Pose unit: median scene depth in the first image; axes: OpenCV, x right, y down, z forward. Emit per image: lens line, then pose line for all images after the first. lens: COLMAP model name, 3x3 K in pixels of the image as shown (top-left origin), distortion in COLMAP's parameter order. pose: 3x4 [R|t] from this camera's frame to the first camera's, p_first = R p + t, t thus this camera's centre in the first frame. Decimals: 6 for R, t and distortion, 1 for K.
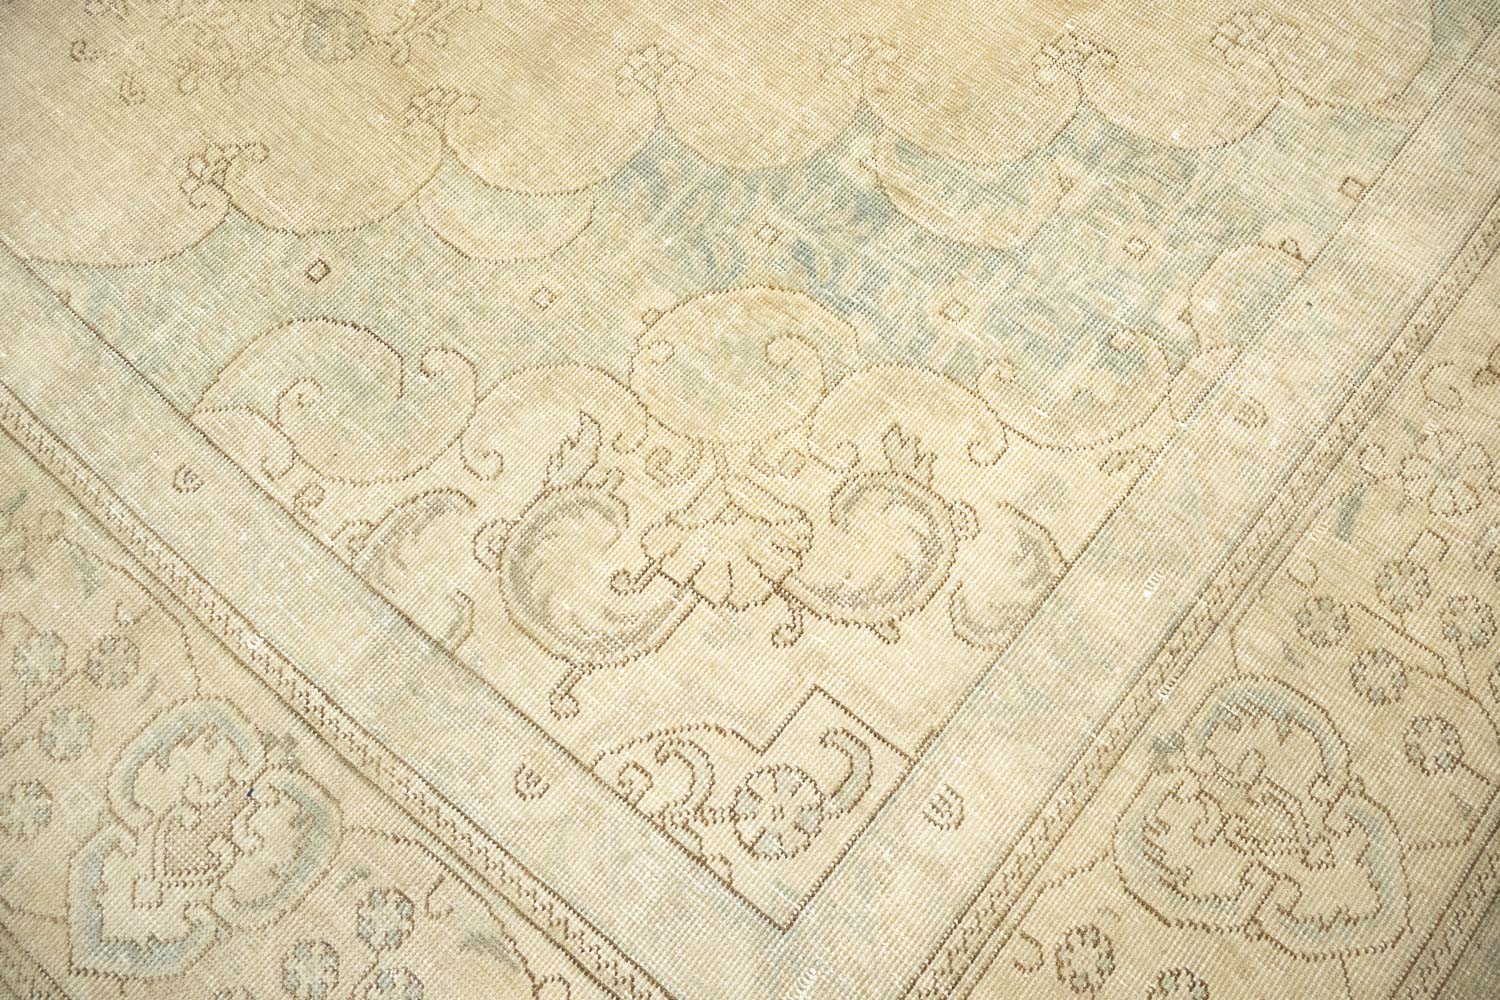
lens RADIAL K [[1226.0, 0, 739.0], [0, 1226.0, 494.8], [0, 0, 1]] dist [-0.004402, 0.001650]
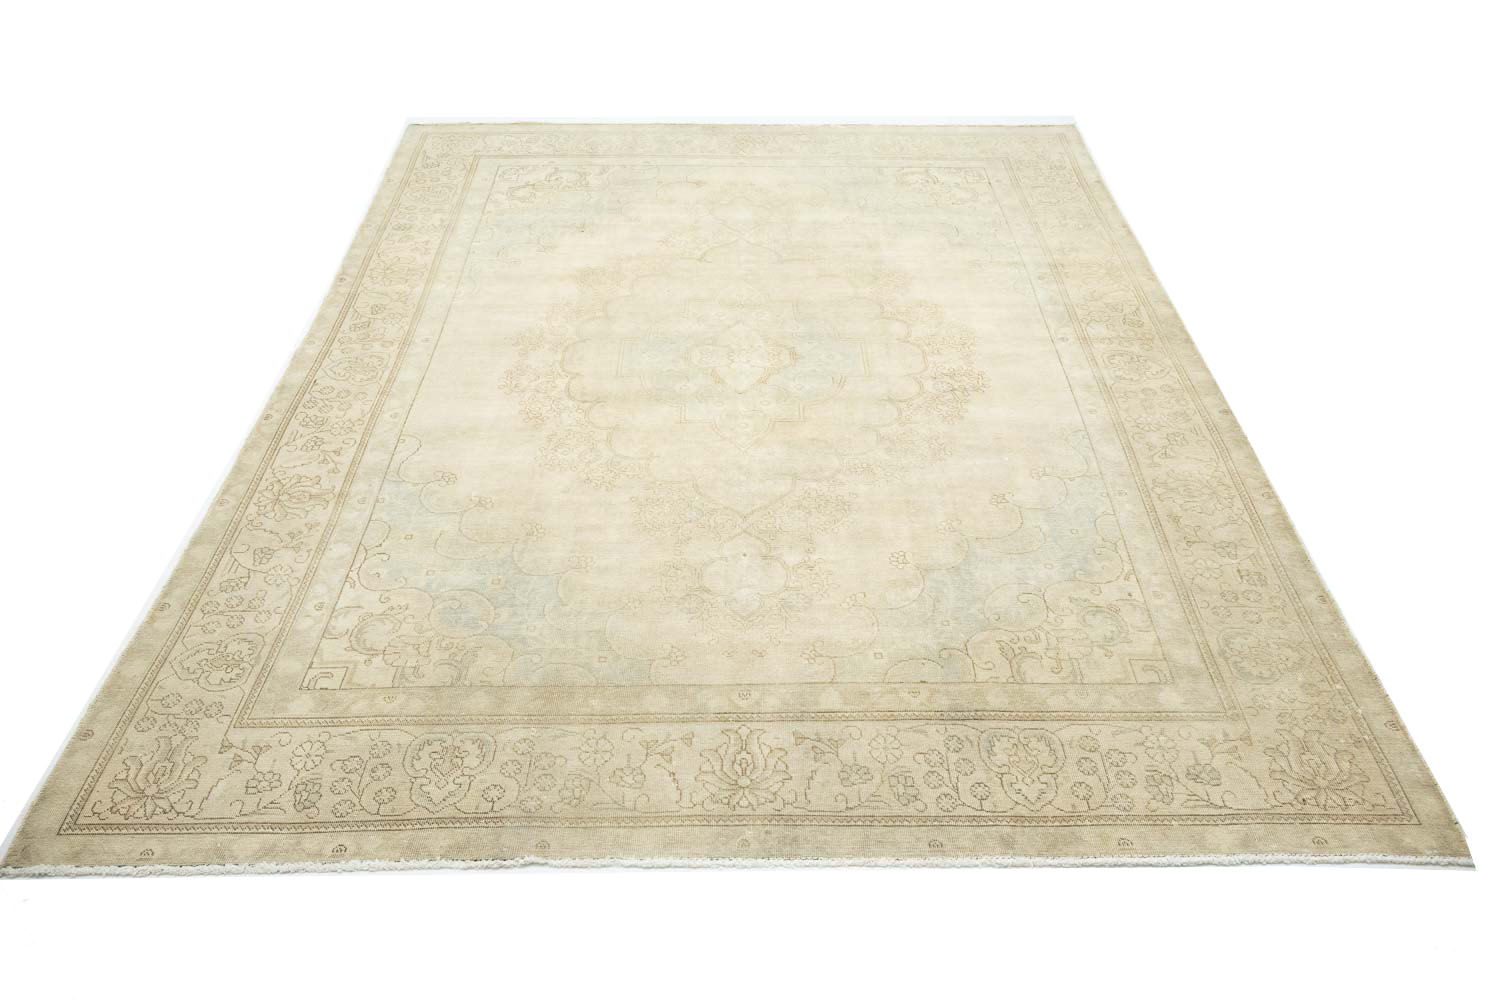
lens RADIAL K [[1226.0, 0, 739.0], [0, 1226.0, 494.8], [0, 0, 1]] dist [-0.004402, 0.001650]
pose [[-0.750710, 0.427830, -0.503385, 2.419338], [-0.607232, -0.146751, 0.780855, -4.442879], [0.260201, 0.891866, 0.369959, 0.466227]]
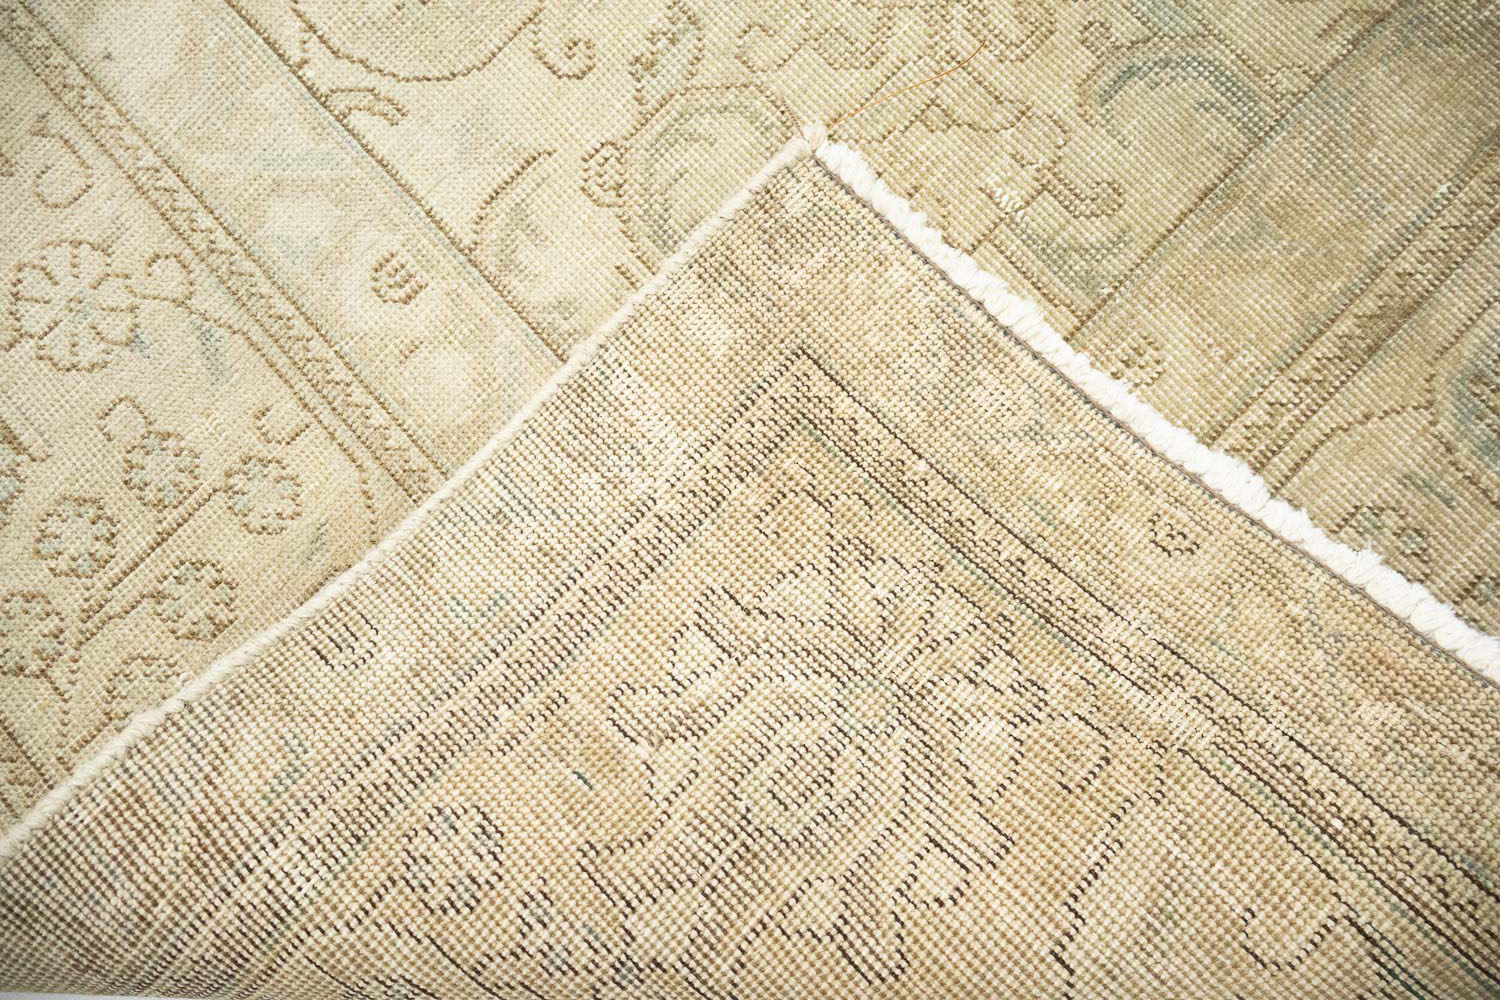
lens RADIAL K [[1247.6, 0, 743.0], [0, 1247.6, 499.7], [0, 0, 1]] dist [-0.006945, -0.005203]
pose [[-0.082114, 0.989405, -0.119728, 1.986186], [-0.901156, -0.022403, 0.432915, -2.024774], [0.425646, 0.143442, 0.893448, 1.040962]]
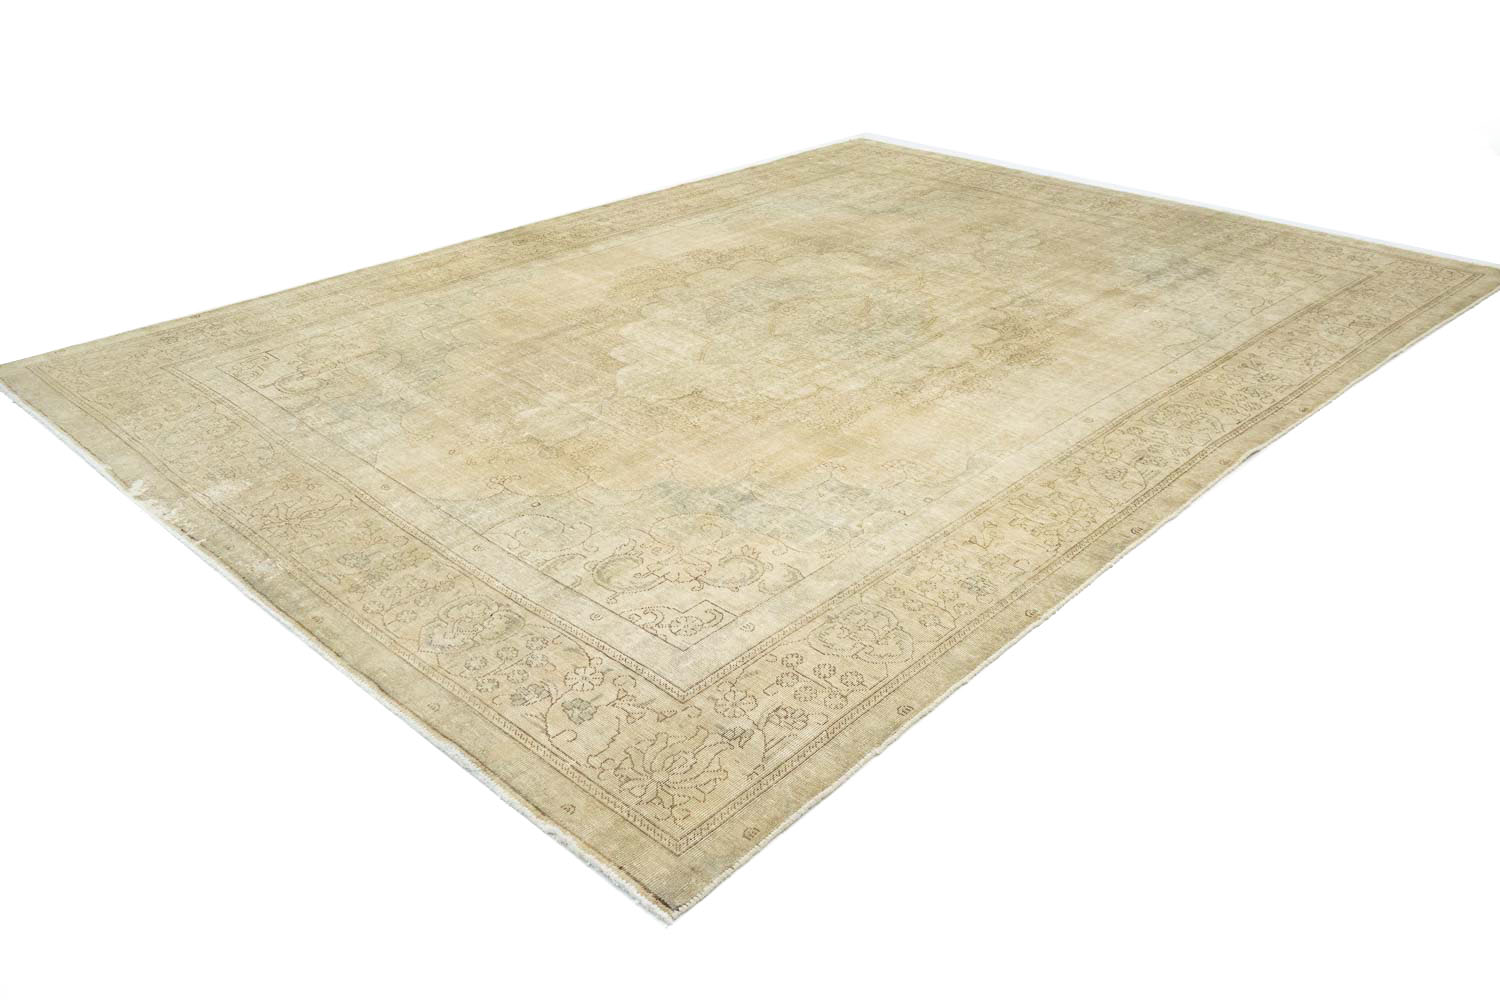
lens RADIAL K [[1255.1, 0, 728.6], [0, 1255.1, 469.9], [0, 0, 1]] dist [-0.000984, -0.001720]
pose [[0.996814, 0.058379, -0.054350, 0.229371], [-0.079688, 0.758475, -0.646811, 1.602421], [0.003463, 0.649082, 0.760711, -1.193739]]
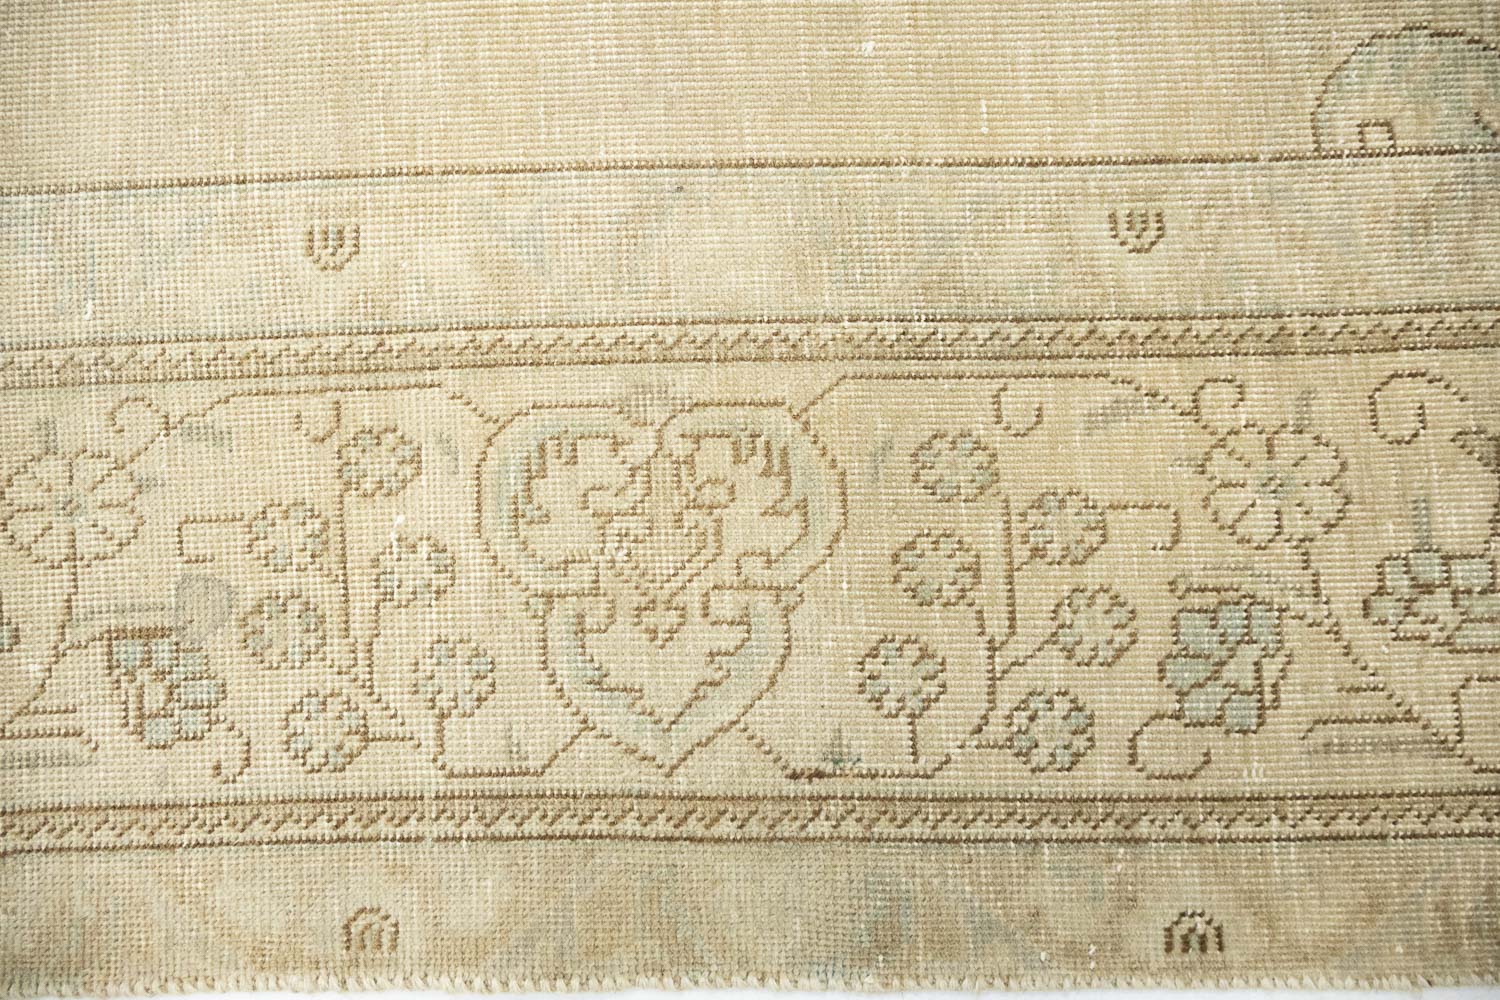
lens RADIAL K [[1255.1, 0, 728.6], [0, 1255.1, 469.9], [0, 0, 1]] dist [-0.000984, -0.001720]
pose [[0.676922, 0.735353, -0.032134, 1.238565], [-0.687337, 0.647134, 0.329826, -0.982513], [0.263333, -0.201180, 0.943495, 0.610022]]
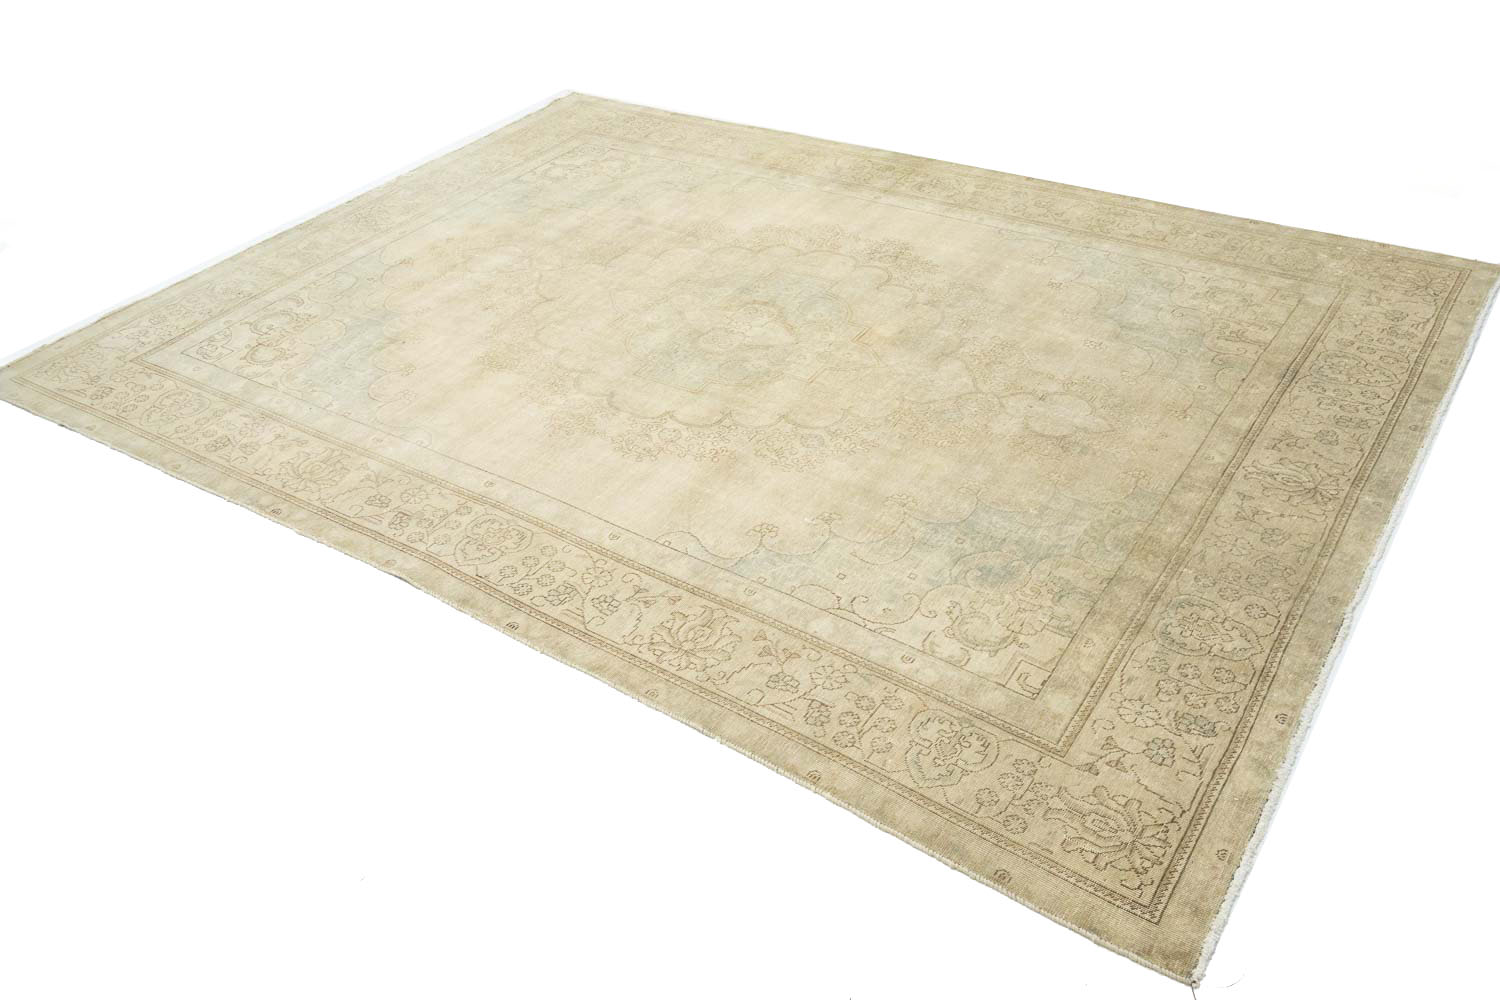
lens RADIAL K [[1255.1, 0, 728.6], [0, 1255.1, 469.9], [0, 0, 1]] dist [-0.000984, -0.001720]
pose [[0.095461, 0.598751, -0.795226, 3.646675], [-0.898615, 0.395504, 0.189915, -1.897387], [0.428227, 0.696472, 0.575802, -0.441495]]
